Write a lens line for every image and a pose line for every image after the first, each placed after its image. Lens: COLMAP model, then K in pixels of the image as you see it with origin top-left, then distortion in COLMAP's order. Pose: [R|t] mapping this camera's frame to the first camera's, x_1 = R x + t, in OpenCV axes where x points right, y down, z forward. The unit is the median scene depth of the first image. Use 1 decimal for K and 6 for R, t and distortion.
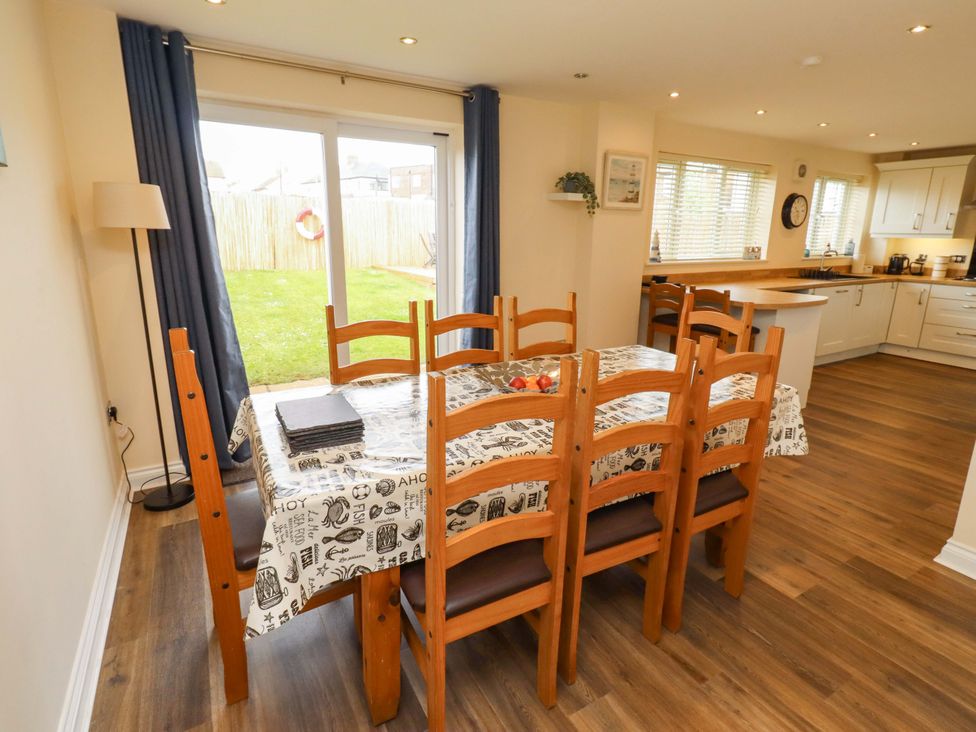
lens RADIAL K [[507.6, 0, 494.8], [0, 507.6, 348.9], [0, 0, 1]] dist [0.003521, -0.000269]
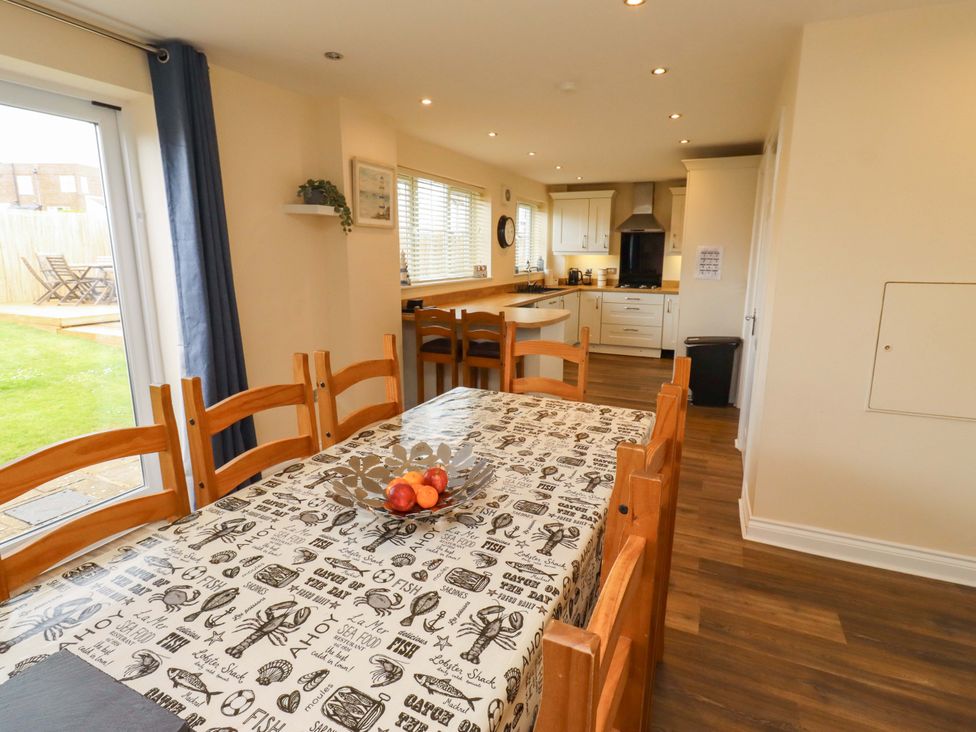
lens RADIAL K [[508.9, 0, 498.0], [0, 508.9, 348.6], [0, 0, 1]] dist [0.003672, 0.001011]
pose [[0.812704, -0.118817, 0.570434, -0.071545], [0.140000, 0.990128, 0.006777, -0.034994], [-0.565608, 0.074353, 0.821316, 0.140245]]
